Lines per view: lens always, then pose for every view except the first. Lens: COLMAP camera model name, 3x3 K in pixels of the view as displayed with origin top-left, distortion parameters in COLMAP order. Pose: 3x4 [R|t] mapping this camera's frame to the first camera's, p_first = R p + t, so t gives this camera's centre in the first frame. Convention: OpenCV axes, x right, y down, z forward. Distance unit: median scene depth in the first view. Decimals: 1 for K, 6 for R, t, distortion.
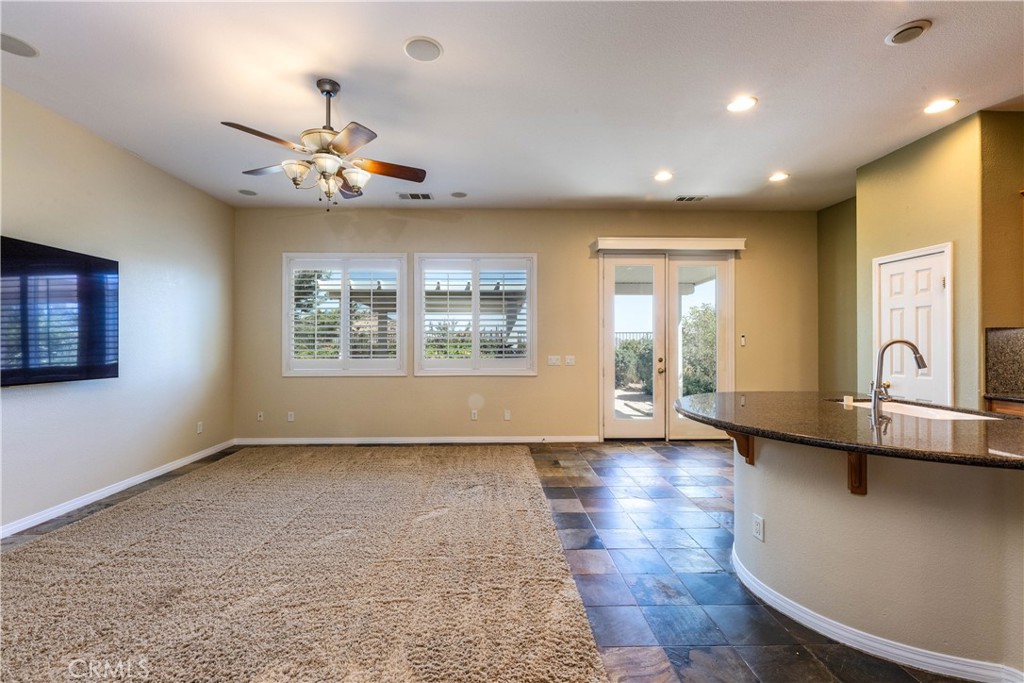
lens RADIAL K [[463.9, 0, 513.9], [0, 463.9, 341.0], [0, 0, 1]] dist [0.001555, 0.000347]
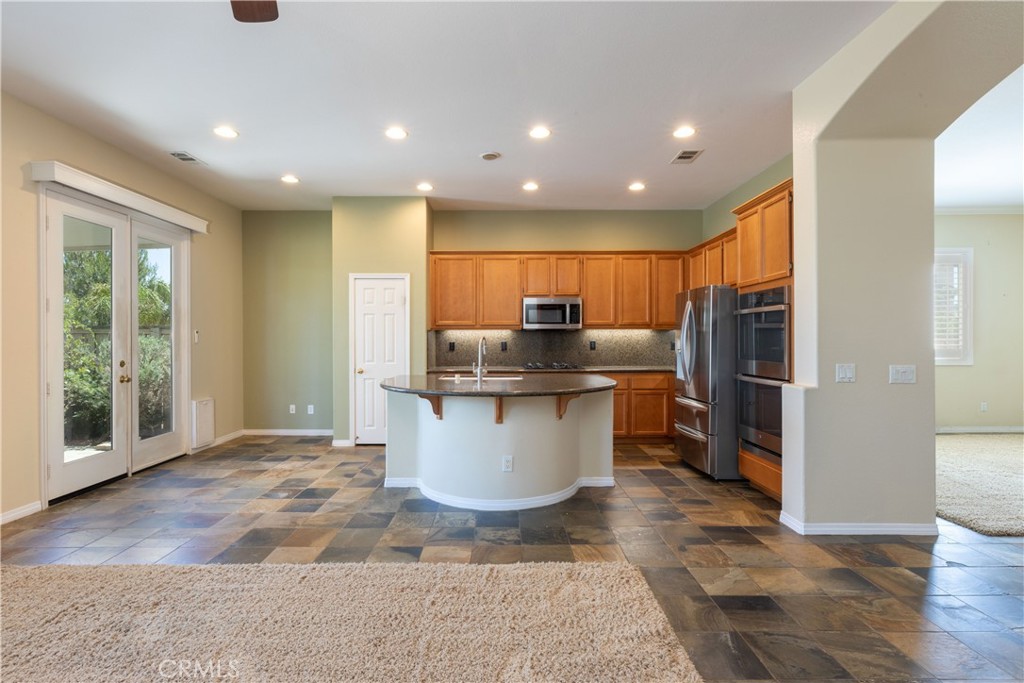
lens RADIAL K [[483.5, 0, 515.6], [0, 483.5, 341.7], [0, 0, 1]] dist [0.004167, 0.000070]
pose [[0.016410, -0.005469, 0.999850, -0.504654], [-0.001353, 0.999984, 0.005492, 0.002796], [-0.999864, -0.001443, 0.016402, 0.477806]]
